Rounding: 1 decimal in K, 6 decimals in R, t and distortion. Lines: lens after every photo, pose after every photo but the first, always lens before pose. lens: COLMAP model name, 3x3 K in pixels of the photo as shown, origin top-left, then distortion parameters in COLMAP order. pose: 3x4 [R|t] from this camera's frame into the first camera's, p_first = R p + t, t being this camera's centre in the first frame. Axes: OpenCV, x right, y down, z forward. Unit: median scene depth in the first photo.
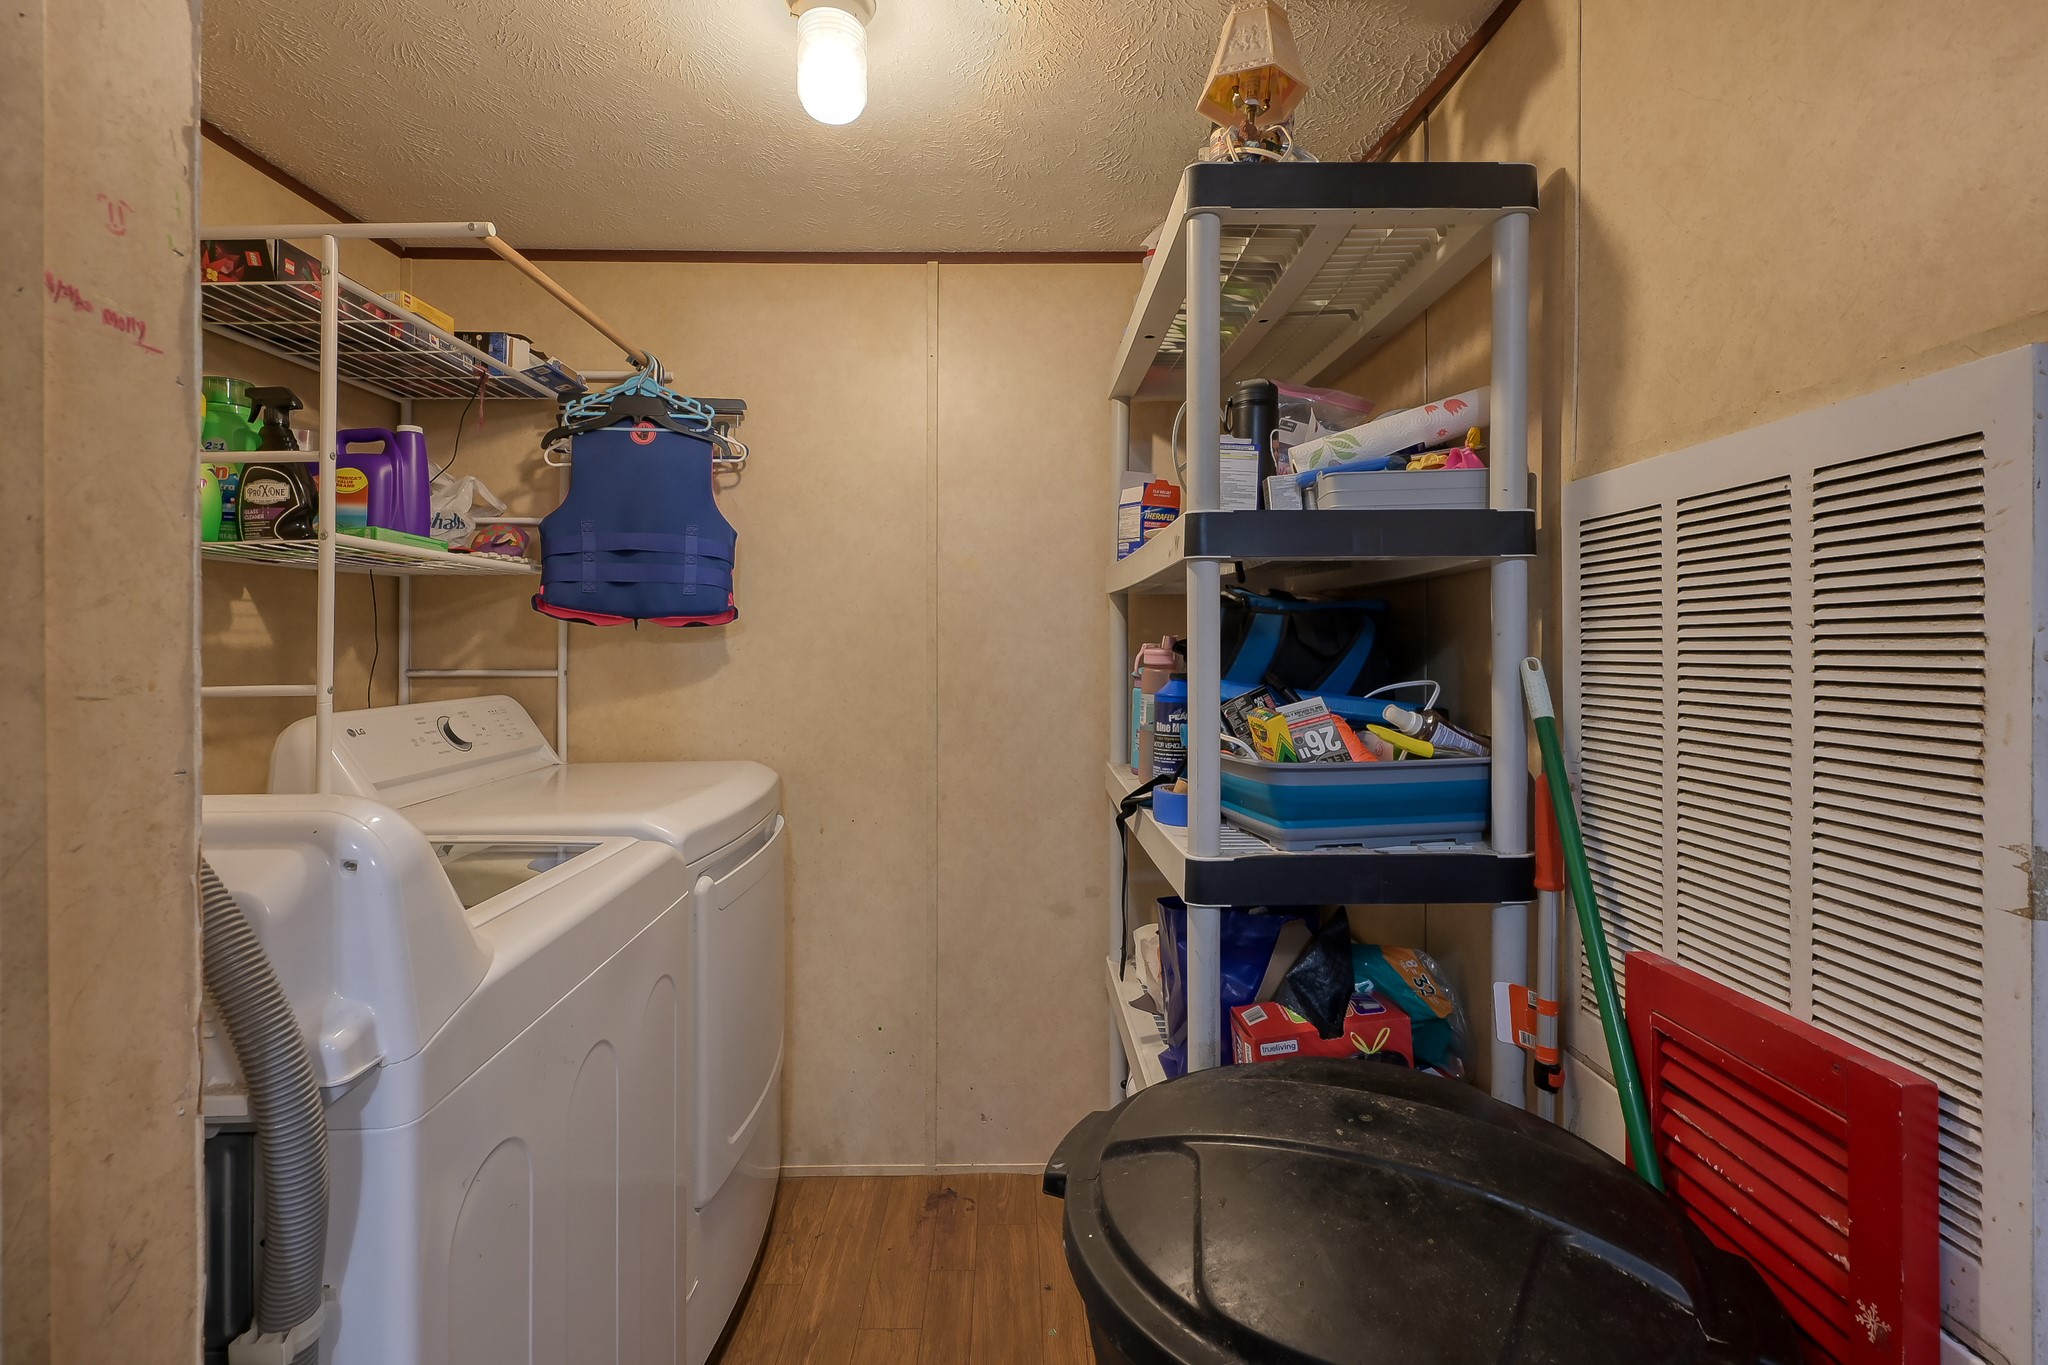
lens RADIAL K [[885.5, 0, 1028.3], [0, 885.5, 646.0], [0, 0, 1]] dist [-0.000449, -0.000067]
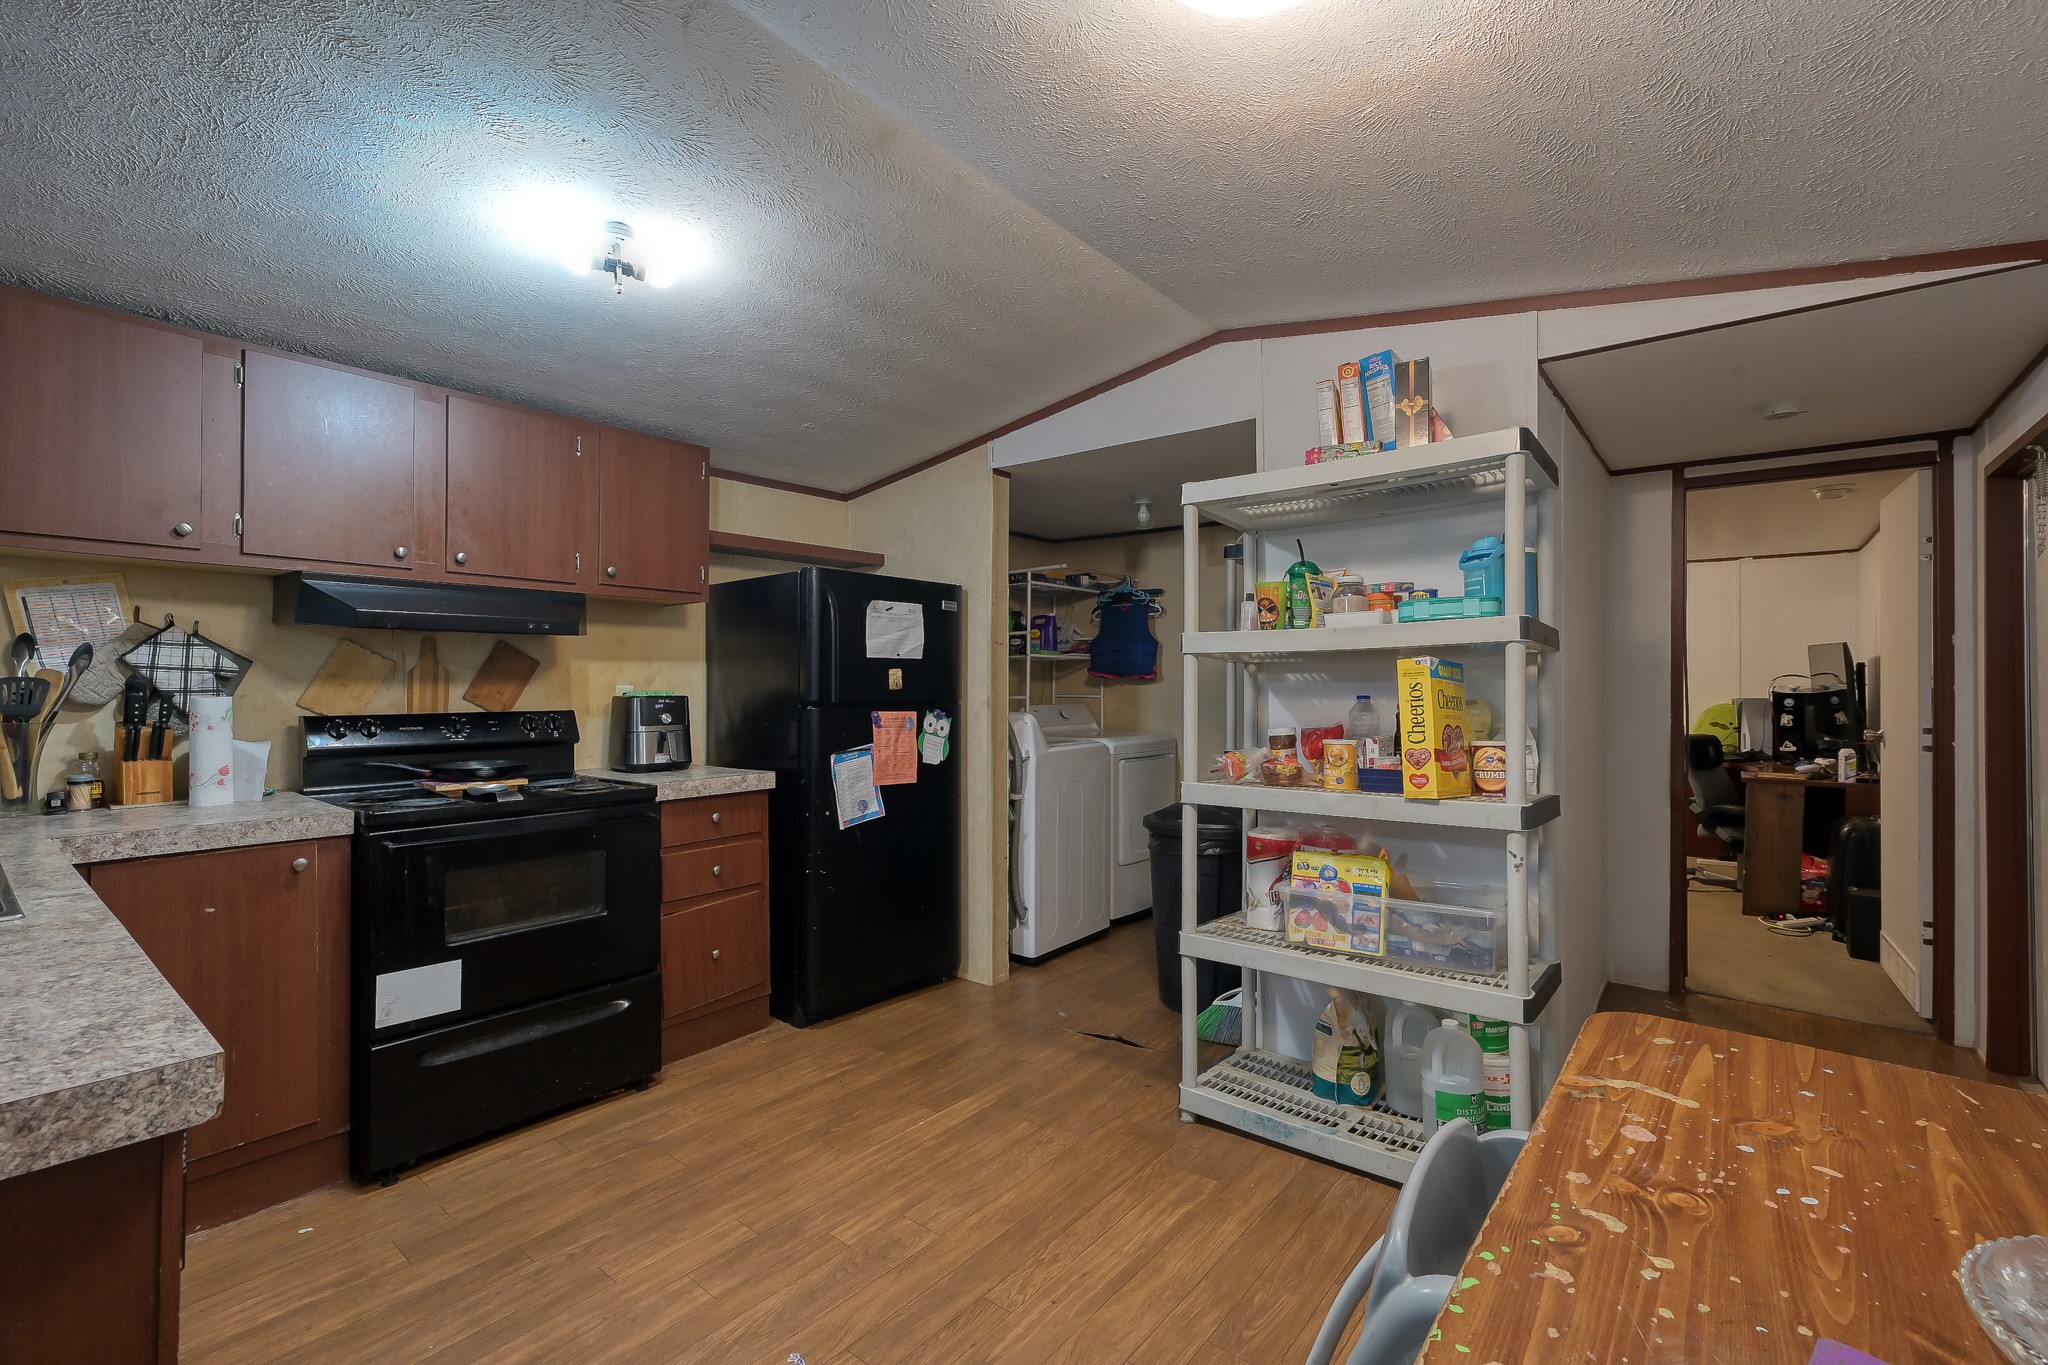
lens RADIAL K [[885.5, 0, 1022.8], [0, 885.5, 681.2], [0, 0, 1]] dist [-0.000449, -0.000067]
pose [[0.766541, 0.005798, -0.642170, 1.020878], [-0.006241, 0.999979, 0.001578, -0.020289], [0.642166, 0.002799, 0.766561, -1.202919]]
